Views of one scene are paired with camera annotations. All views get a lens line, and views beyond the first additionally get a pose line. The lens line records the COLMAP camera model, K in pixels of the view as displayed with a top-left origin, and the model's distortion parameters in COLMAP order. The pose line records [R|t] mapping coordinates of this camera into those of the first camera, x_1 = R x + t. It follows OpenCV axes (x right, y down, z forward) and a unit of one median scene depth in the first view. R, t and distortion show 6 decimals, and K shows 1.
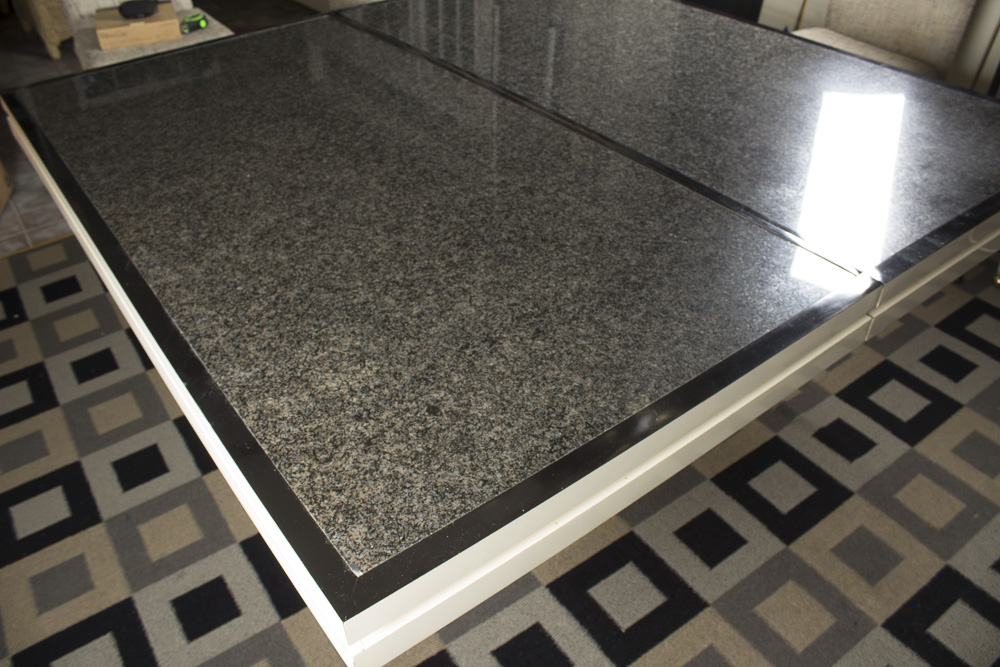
lens RADIAL K [[815.5, 0, 500.0], [0, 815.5, 333.5], [0, 0, 1]] dist [-0.151540, 0.144898]
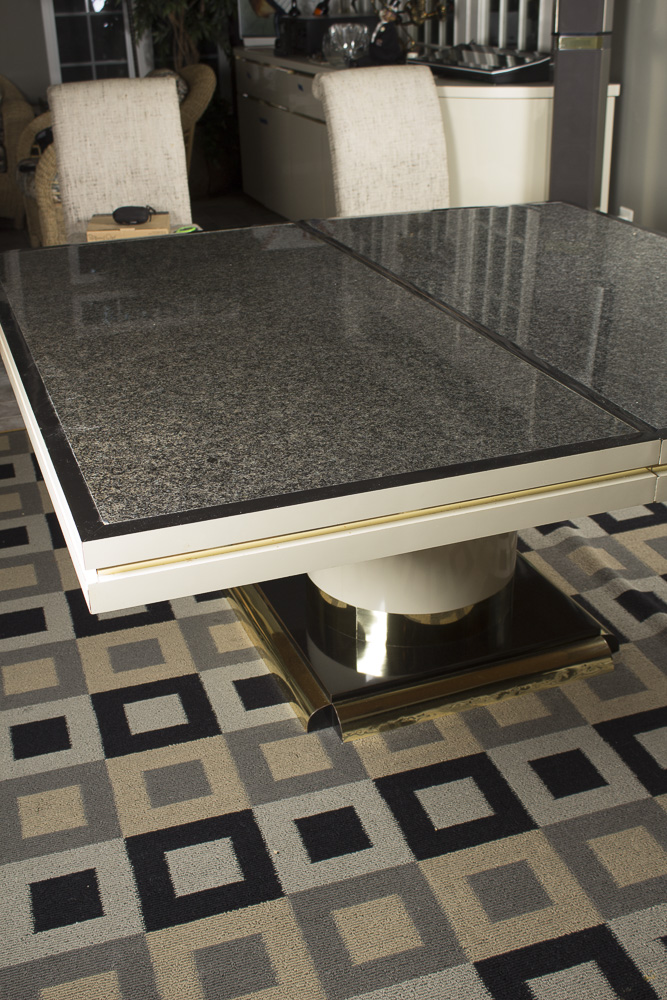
lens RADIAL K [[1125.9, 0, 333.5], [0, 1125.9, 500.0], [0, 0, 1]] dist [-0.014853, 0.002096]
pose [[0.959244, 0.122627, -0.254586, 0.423283], [-0.172779, 0.967426, -0.185027, 0.341716], [0.223603, 0.221473, 0.949184, -0.463310]]
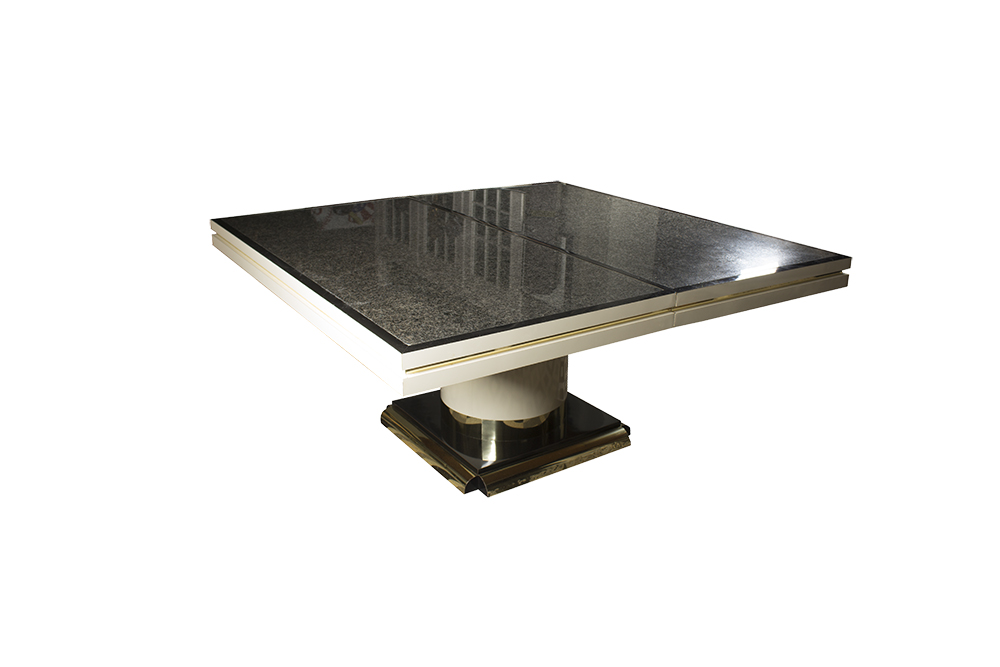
lens RADIAL K [[808.4, 0, 500.0], [0, 808.4, 333.5], [0, 0, 1]] dist [-0.001658, -0.000255]
pose [[0.997239, 0.041200, -0.061776, 0.157344], [-0.057829, 0.952790, -0.298073, 0.616060], [0.046579, 0.300822, 0.952542, -0.846119]]
